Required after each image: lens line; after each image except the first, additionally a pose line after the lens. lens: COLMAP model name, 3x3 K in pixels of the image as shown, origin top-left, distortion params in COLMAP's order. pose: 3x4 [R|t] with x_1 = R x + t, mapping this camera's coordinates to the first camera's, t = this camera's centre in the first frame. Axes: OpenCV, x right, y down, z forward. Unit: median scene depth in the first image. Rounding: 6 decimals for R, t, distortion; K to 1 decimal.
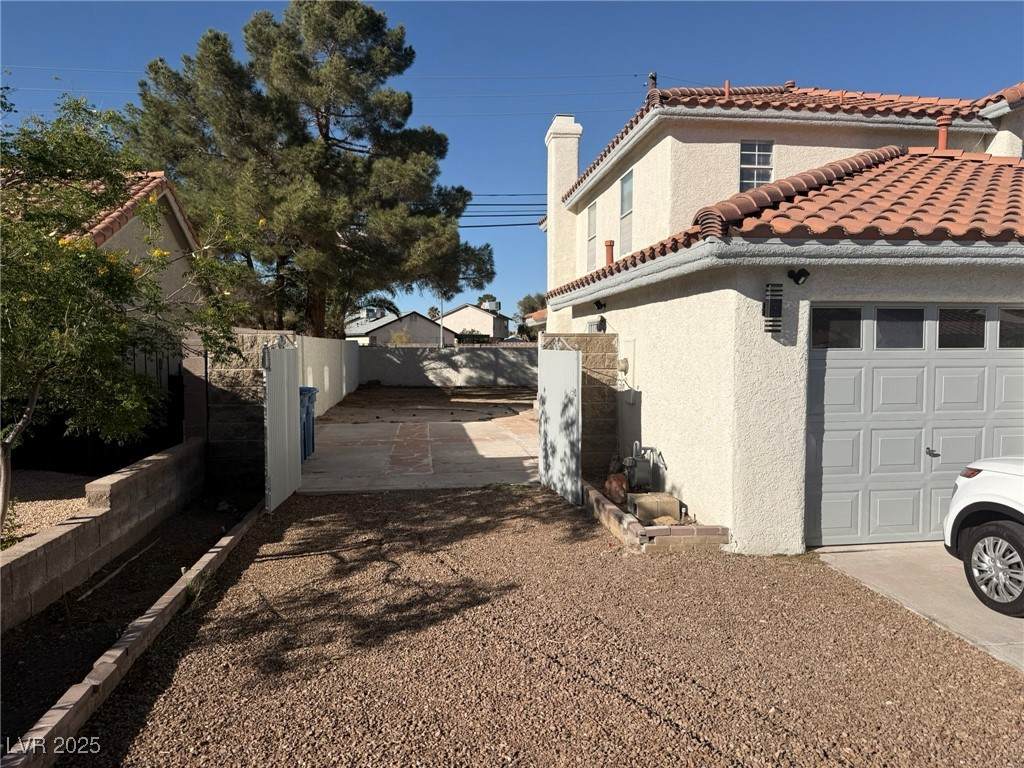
lens RADIAL K [[767.0, 0, 512.0], [0, 767.0, 384.0], [0, 0, 1]] dist [0.107312, -0.136973]
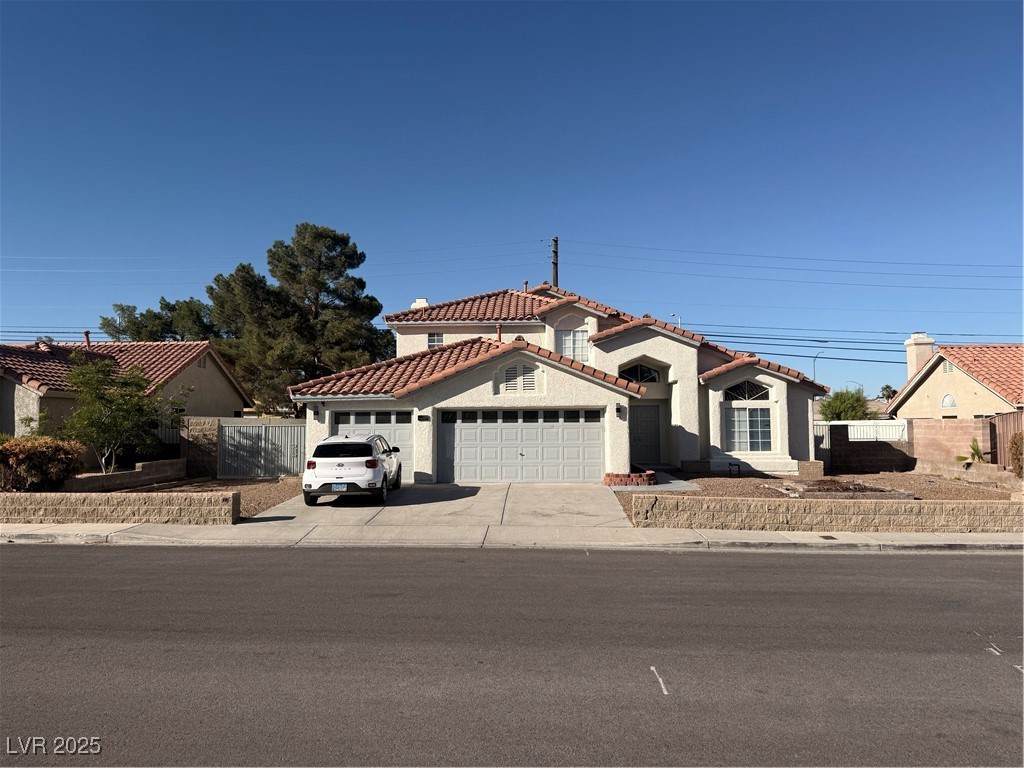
lens RADIAL K [[767.0, 0, 512.0], [0, 767.0, 384.0], [0, 0, 1]] dist [0.107312, -0.136973]
pose [[0.986762, -0.017621, -0.161216, 0.896232], [0.002193, 0.995439, -0.095380, 0.054462], [0.162161, 0.093763, 0.982299, -1.171041]]
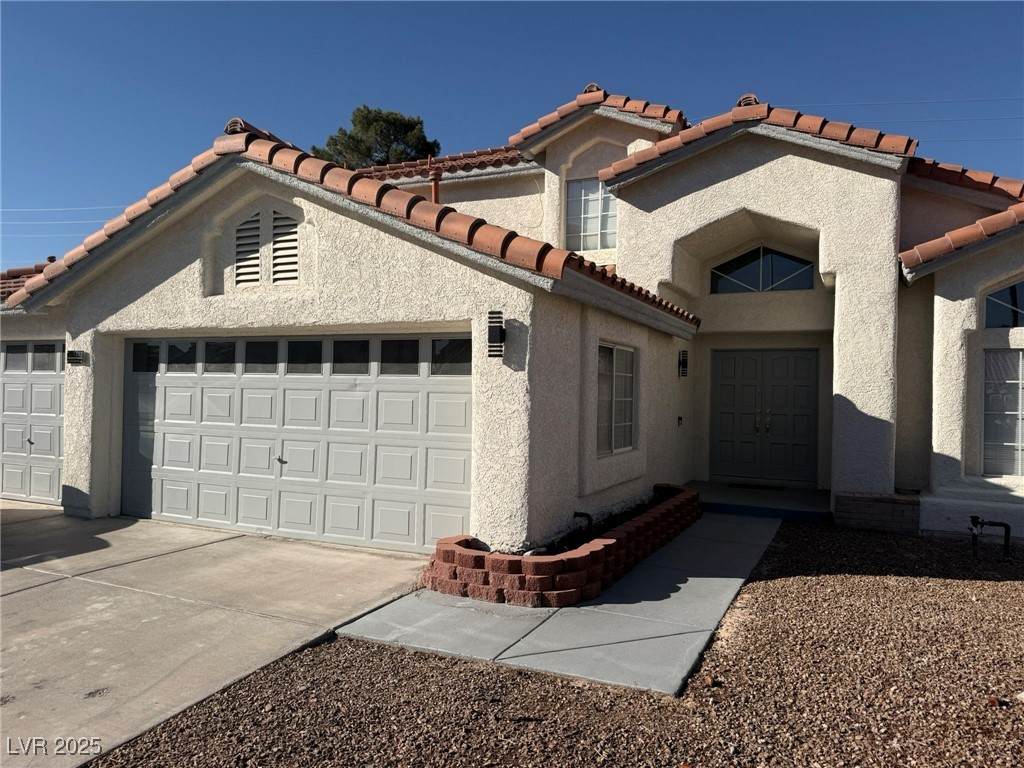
lens RADIAL K [[750.2, 0, 478.5], [0, 750.2, 401.2], [0, 0, 1]] dist [0.000521, -0.027294]
pose [[0.831205, 0.021142, -0.555564, 1.126248], [-0.040215, 0.998945, -0.022153, 0.006357], [0.554510, 0.040756, 0.831178, 0.145594]]
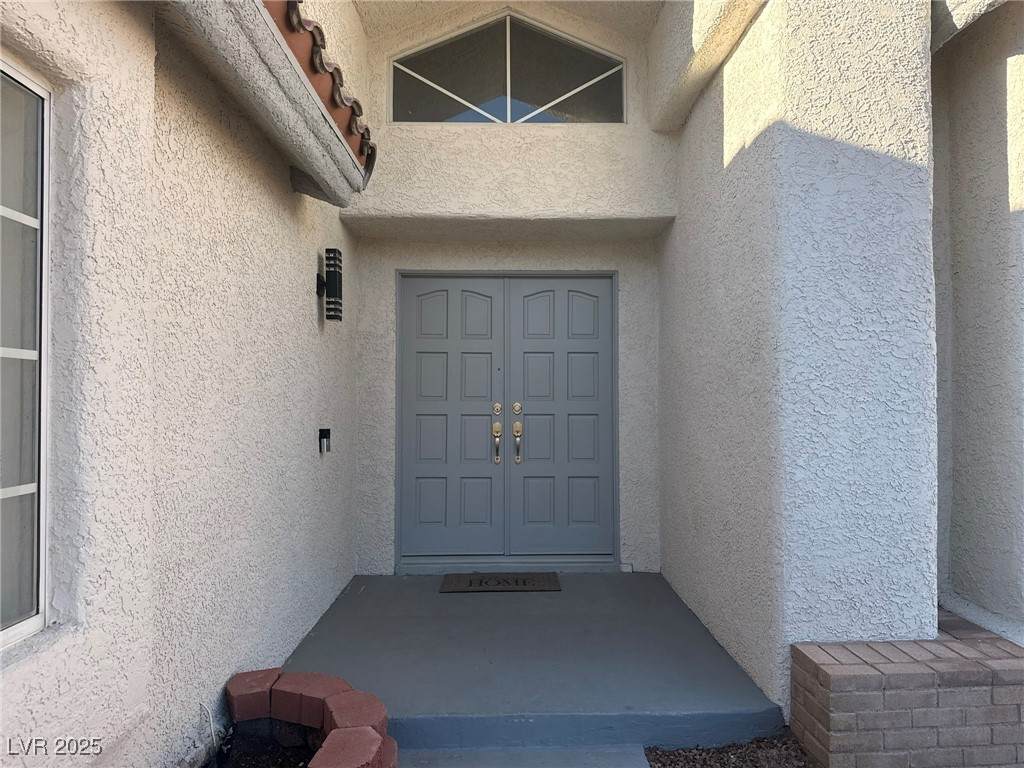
lens RADIAL K [[767.0, 0, 512.0], [0, 767.0, 384.0], [0, 0, 1]] dist [0.107312, -0.136973]
pose [[0.994625, -0.004834, -0.103433, 0.944695], [-0.001461, 0.998155, -0.060694, -0.003939], [0.103535, 0.060519, 0.992783, 0.699874]]
